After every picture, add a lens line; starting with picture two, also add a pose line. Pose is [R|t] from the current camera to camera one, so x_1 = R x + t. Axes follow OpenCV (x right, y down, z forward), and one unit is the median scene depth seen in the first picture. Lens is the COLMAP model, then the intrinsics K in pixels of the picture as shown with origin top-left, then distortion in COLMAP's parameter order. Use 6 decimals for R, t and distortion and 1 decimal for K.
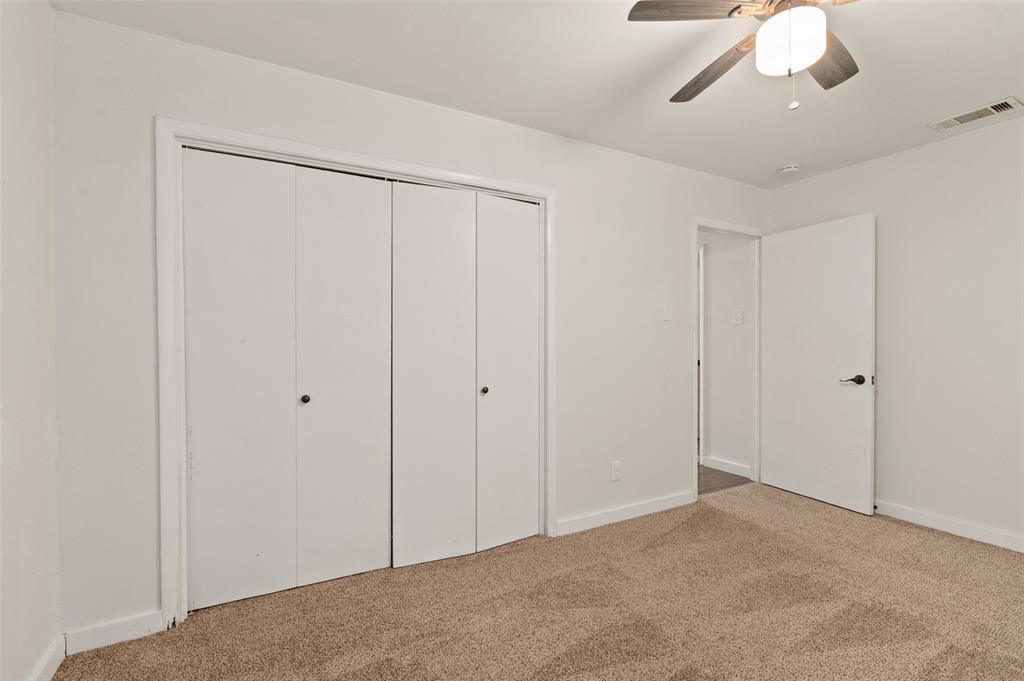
lens RADIAL K [[470.5, 0, 510.3], [0, 470.5, 332.2], [0, 0, 1]] dist [-0.003545, 0.000197]
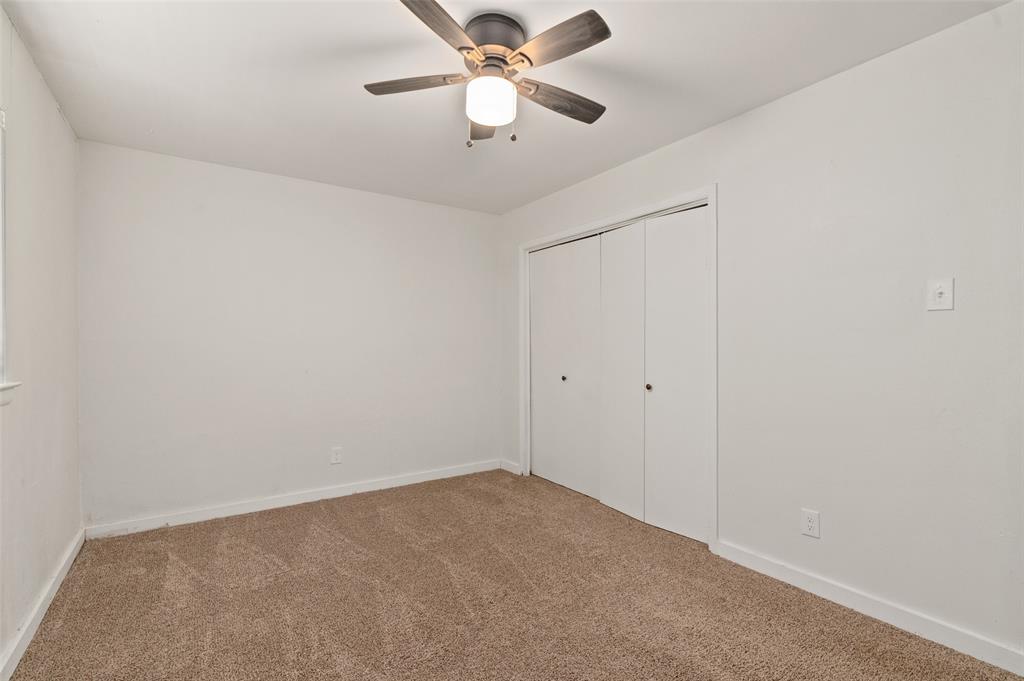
lens RADIAL K [[470.5, 0, 510.3], [0, 470.5, 332.2], [0, 0, 1]] dist [-0.003545, 0.000197]
pose [[0.090223, -0.026447, -0.995570, 0.993256], [0.014038, 0.999582, -0.025281, 0.010385], [0.995823, -0.011695, 0.090557, 0.508469]]
